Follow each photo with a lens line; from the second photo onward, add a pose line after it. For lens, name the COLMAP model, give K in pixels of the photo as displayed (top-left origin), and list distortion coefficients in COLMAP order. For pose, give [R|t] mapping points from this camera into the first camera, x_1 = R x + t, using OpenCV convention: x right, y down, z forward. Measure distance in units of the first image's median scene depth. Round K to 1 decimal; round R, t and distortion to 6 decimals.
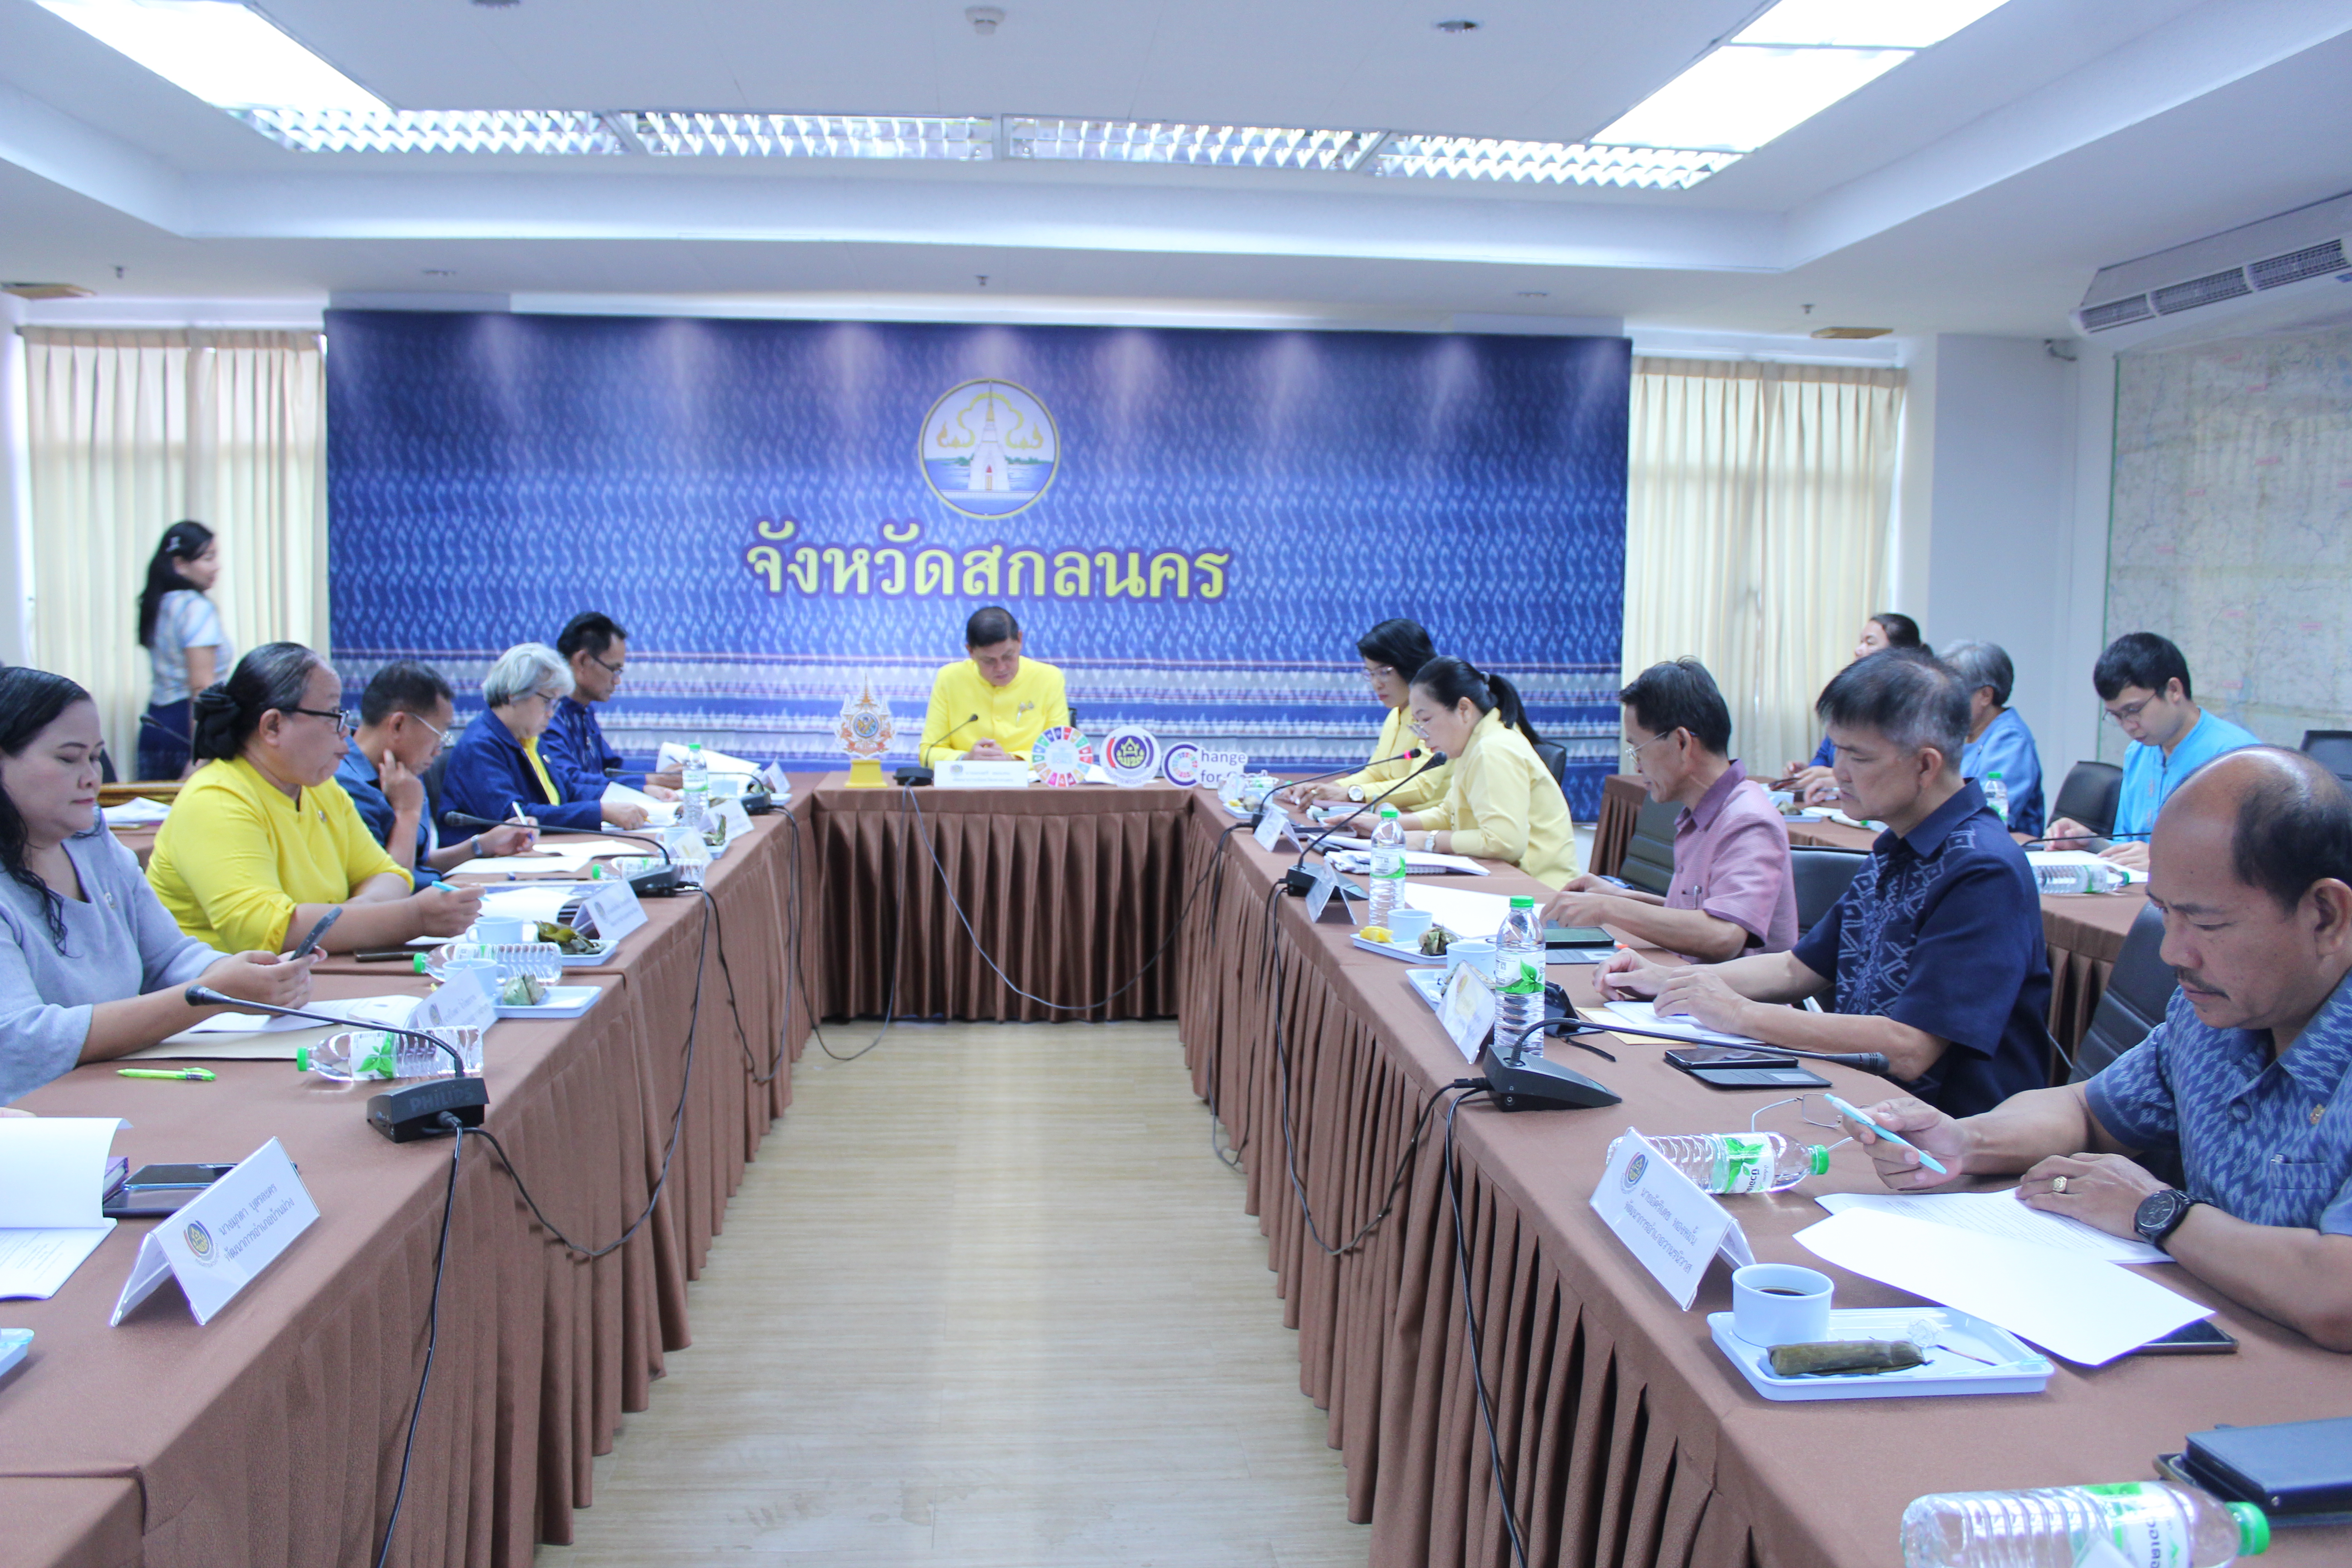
lens RADIAL K [[1947.4, 0, 1161.3], [0, 1947.4, 784.4], [0, 0, 1]] dist [-0.167963, 0.149393]
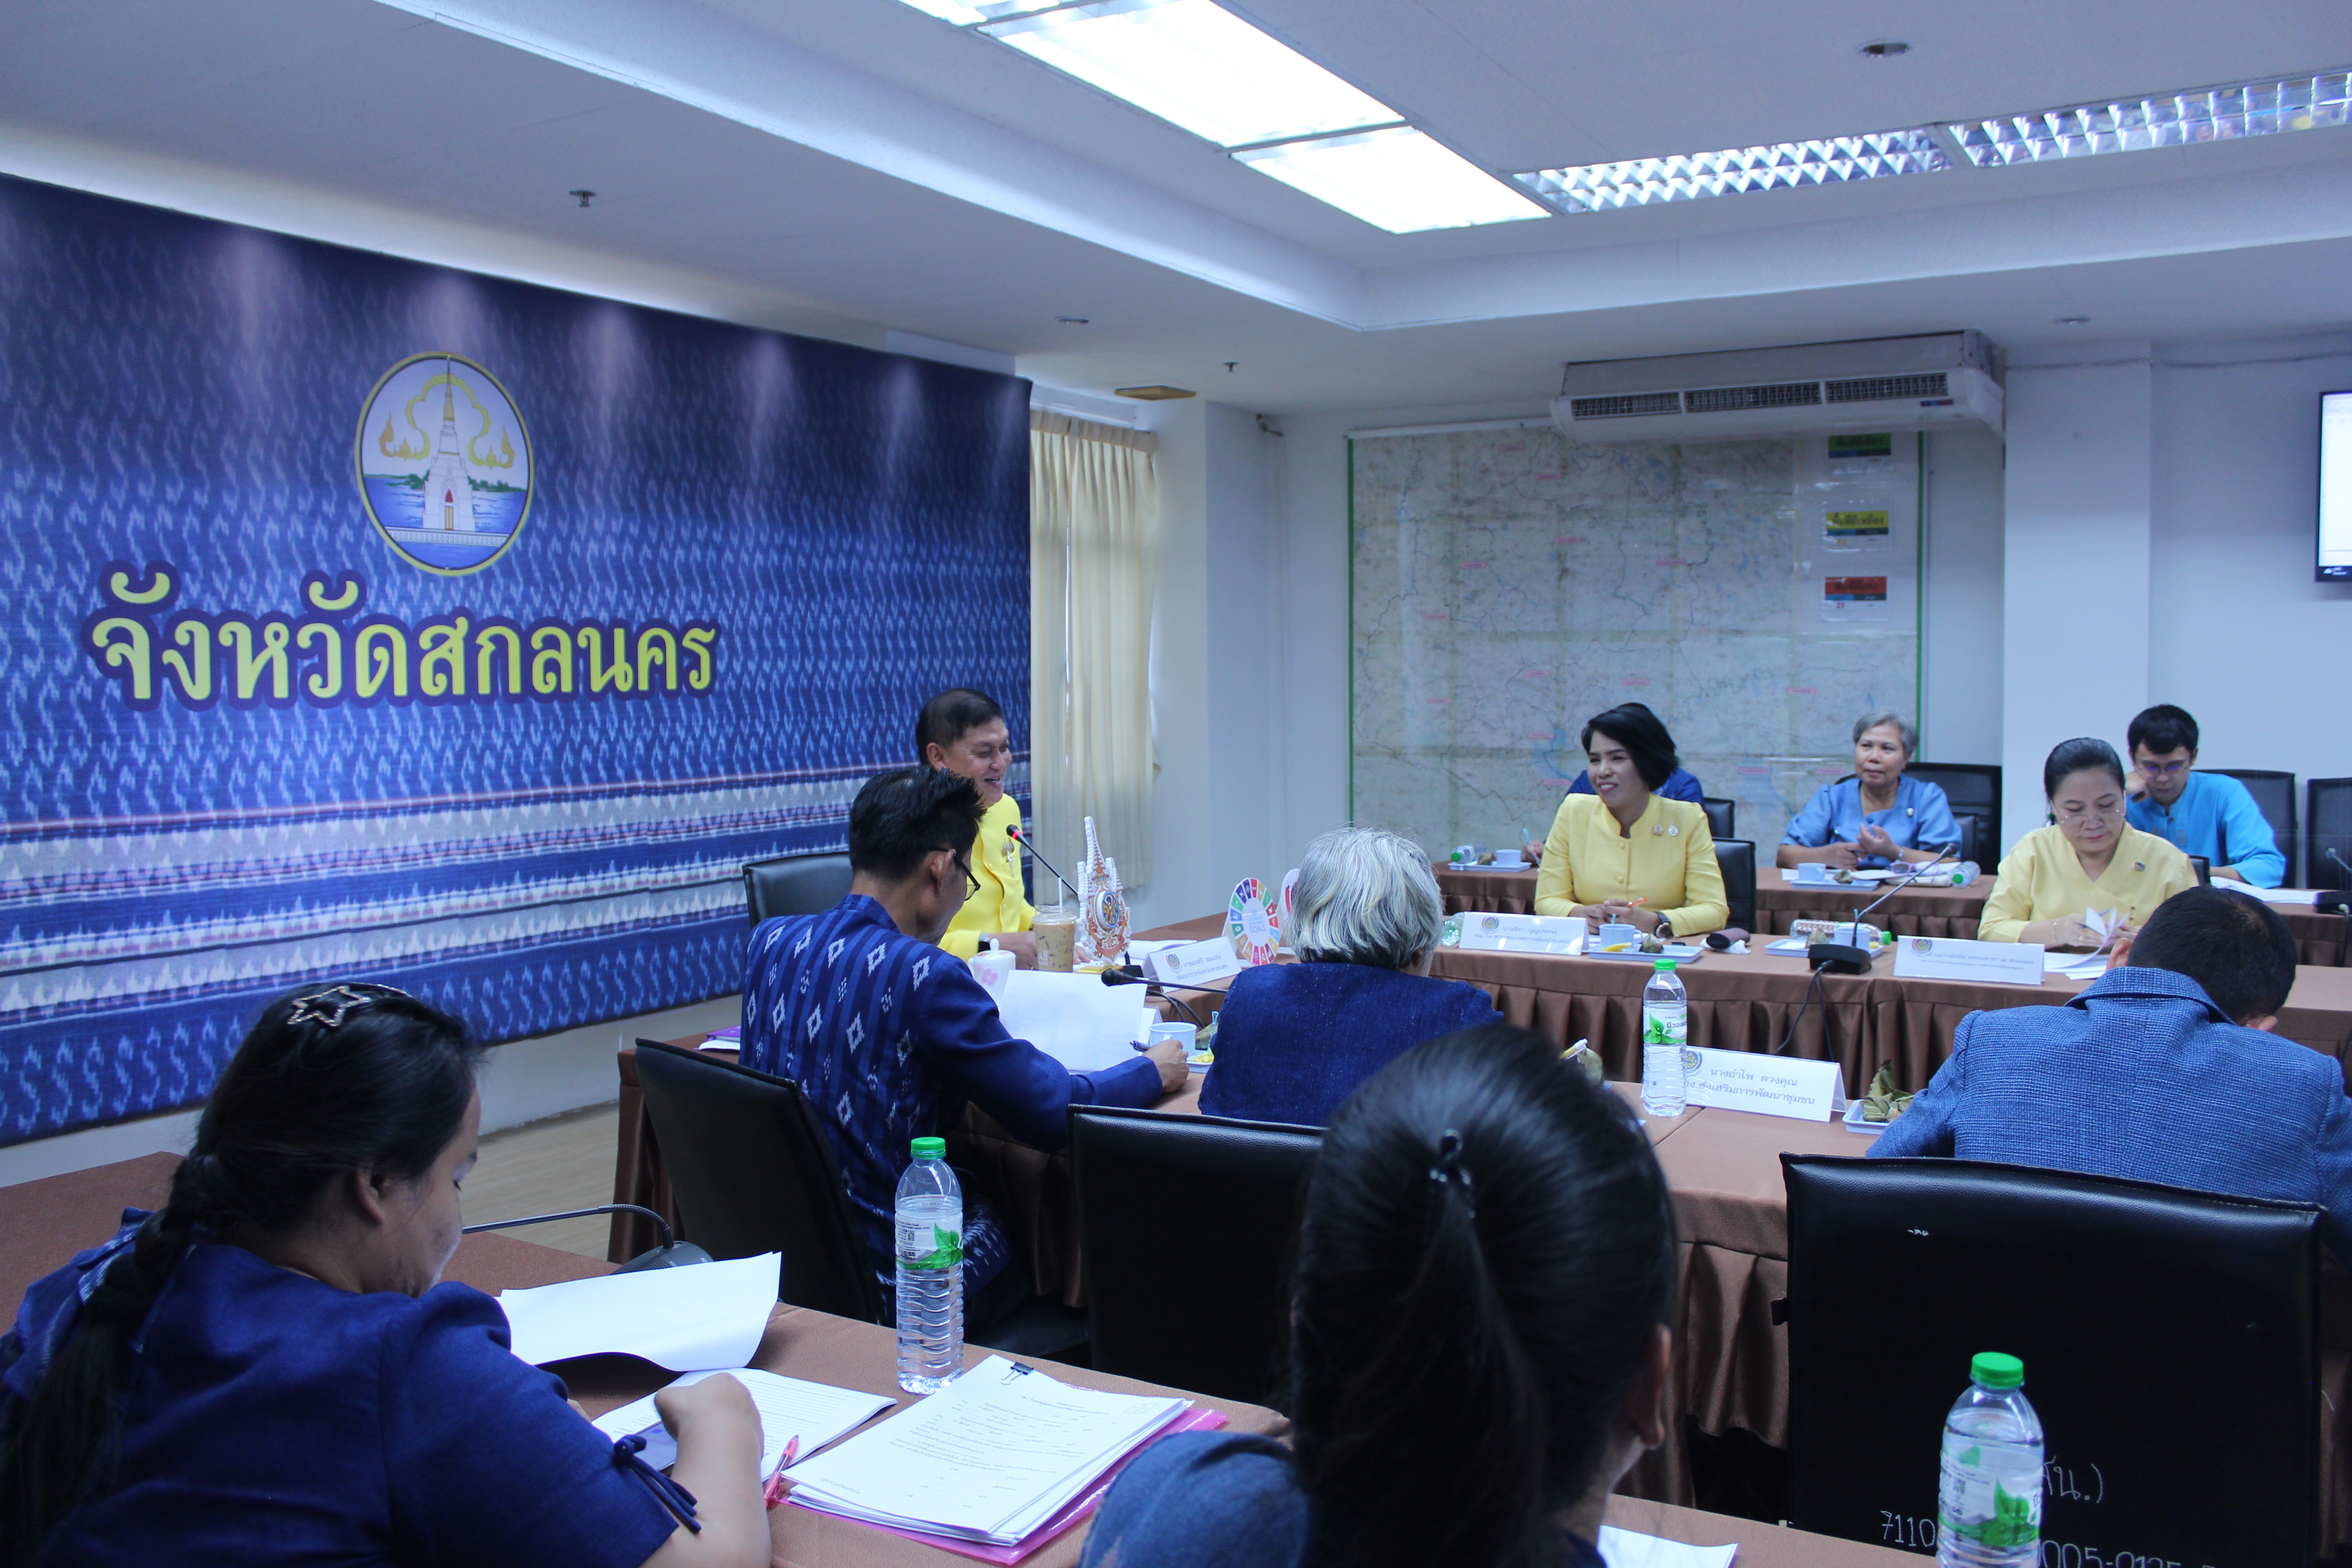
lens RADIAL K [[1952.0, 0, 1167.3], [0, 1952.0, 778.8], [0, 0, 1]] dist [-0.167366, 0.151207]
pose [[0.578408, -0.064011, 0.813233, -0.464948], [0.093921, 0.995513, 0.011558, -0.056286], [-0.810323, 0.069695, 0.581824, 0.454823]]
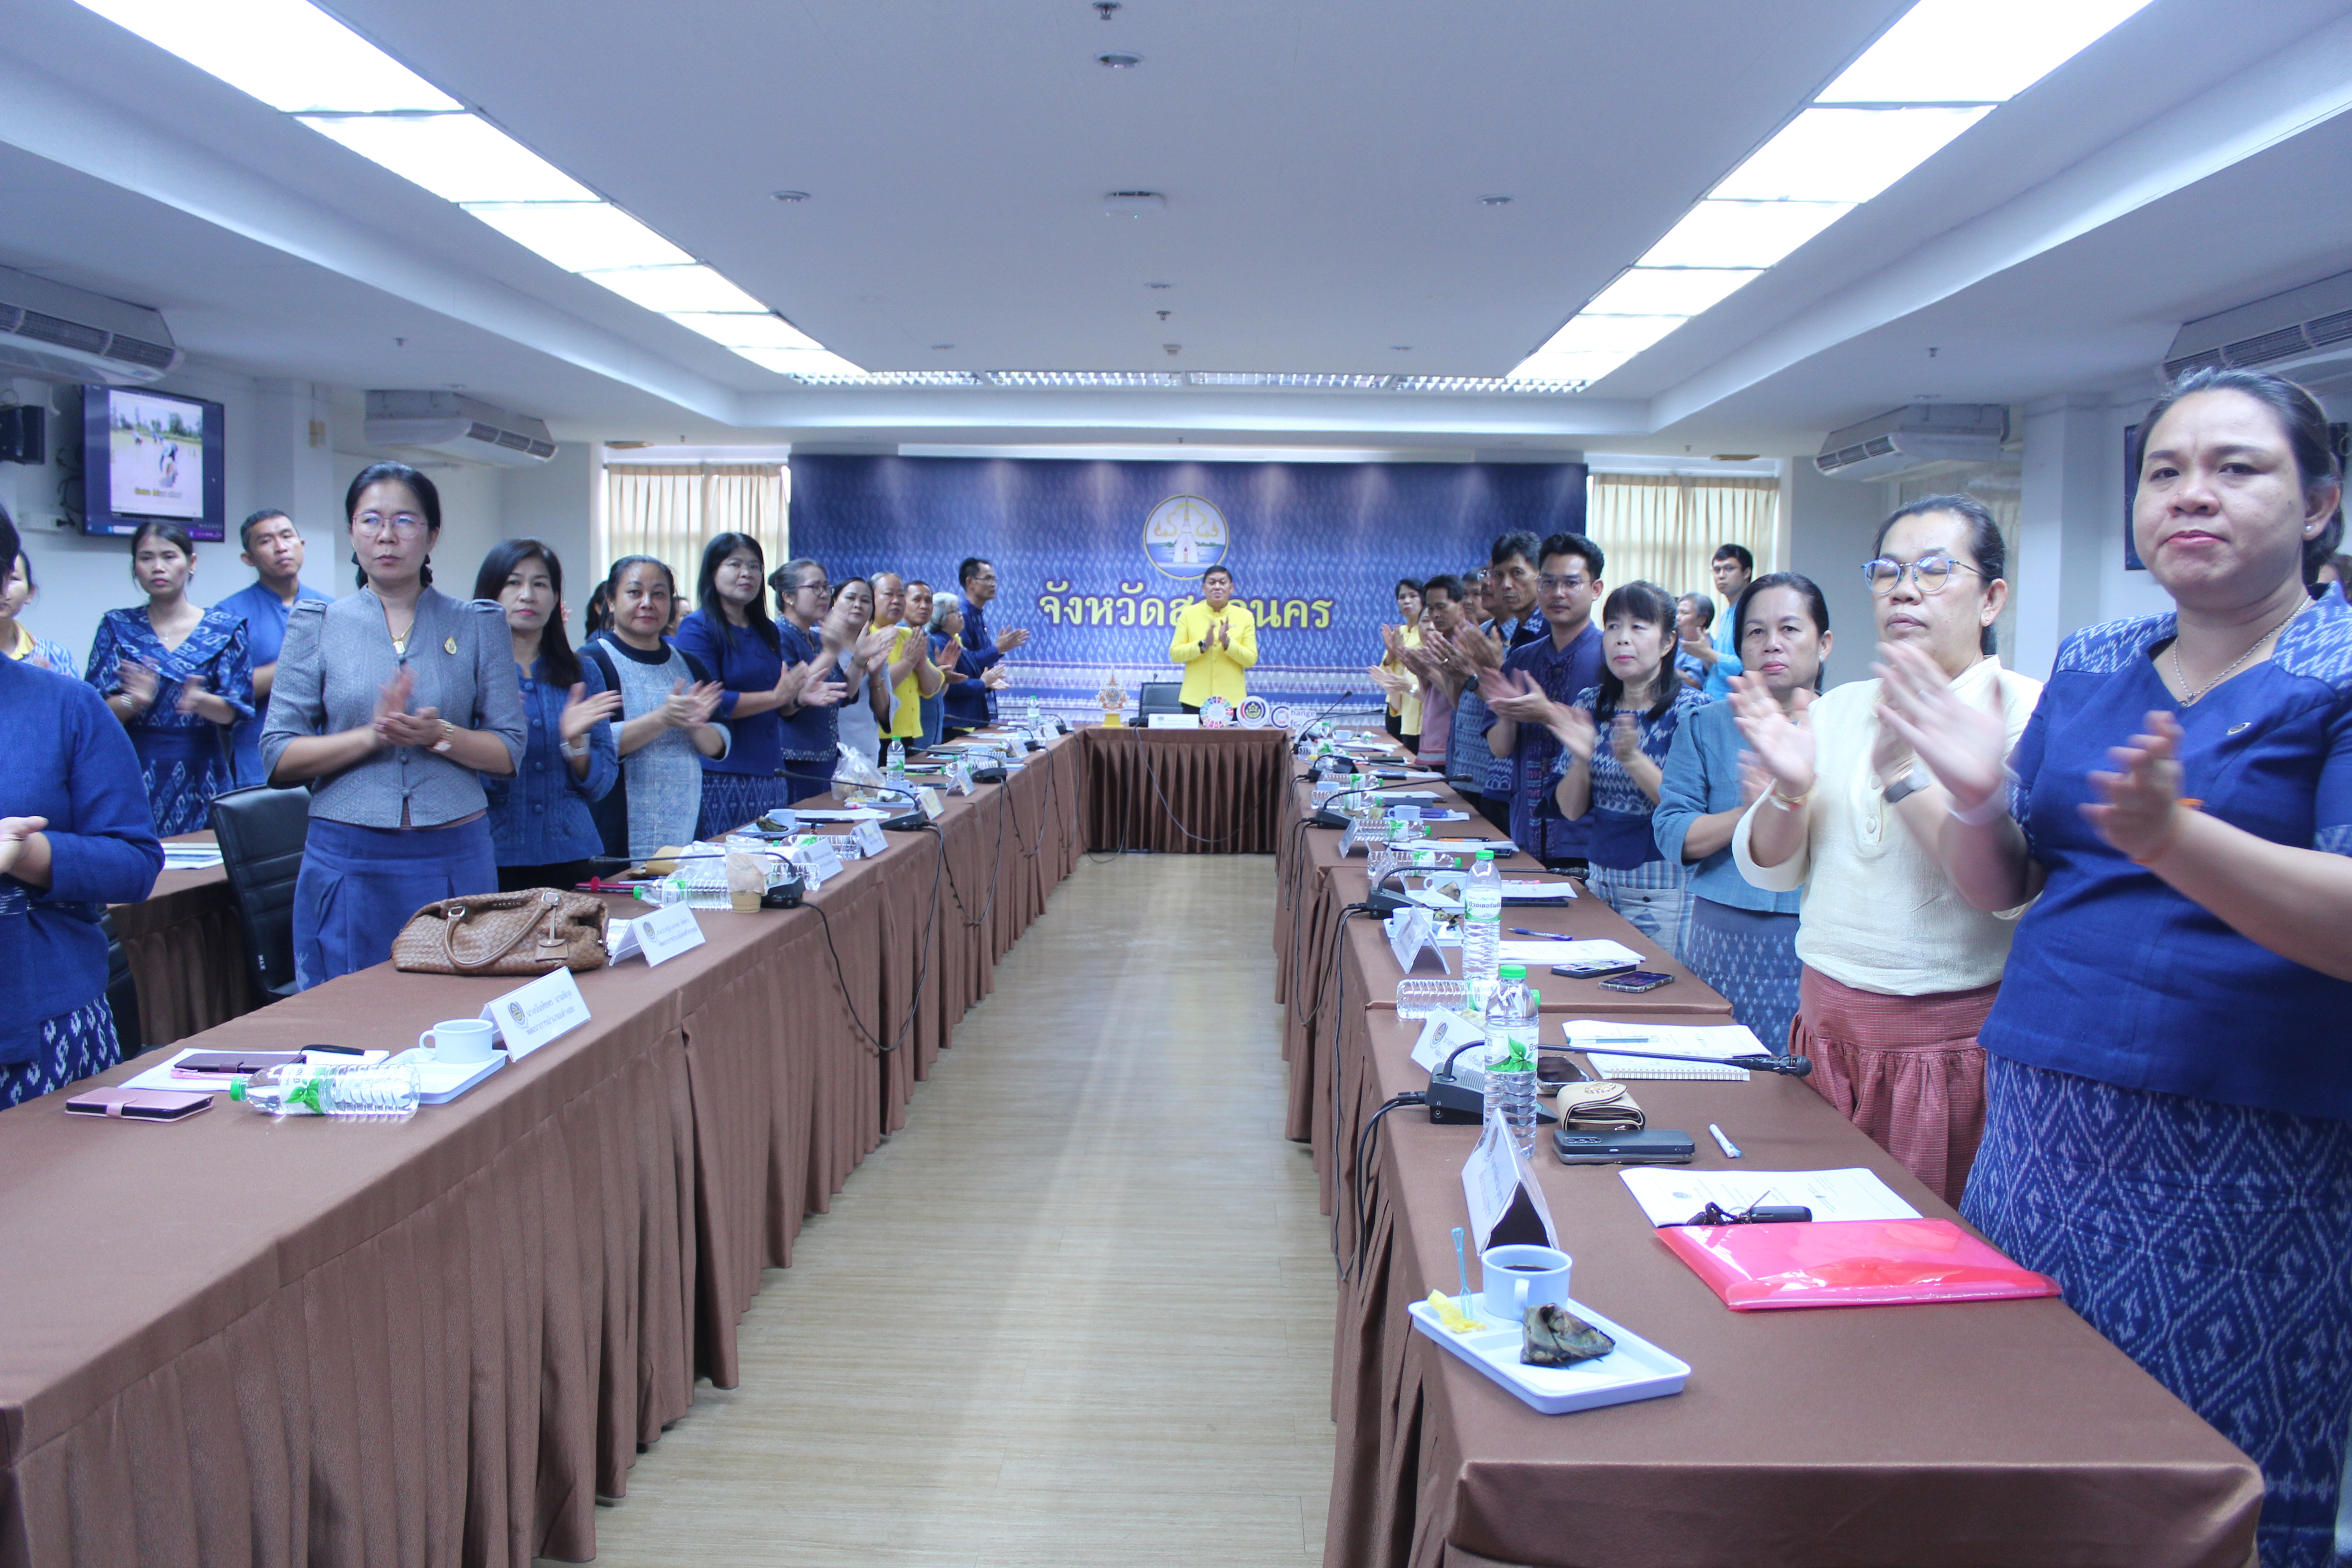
lens RADIAL K [[1952.0, 0, 1167.3], [0, 1952.0, 778.8], [0, 0, 1]] dist [-0.167366, 0.151207]
pose [[0.993342, 0.008115, -0.114915, 0.087244], [-0.010220, 0.999790, -0.017739, 0.061610], [0.114747, 0.018796, 0.993217, -0.642366]]
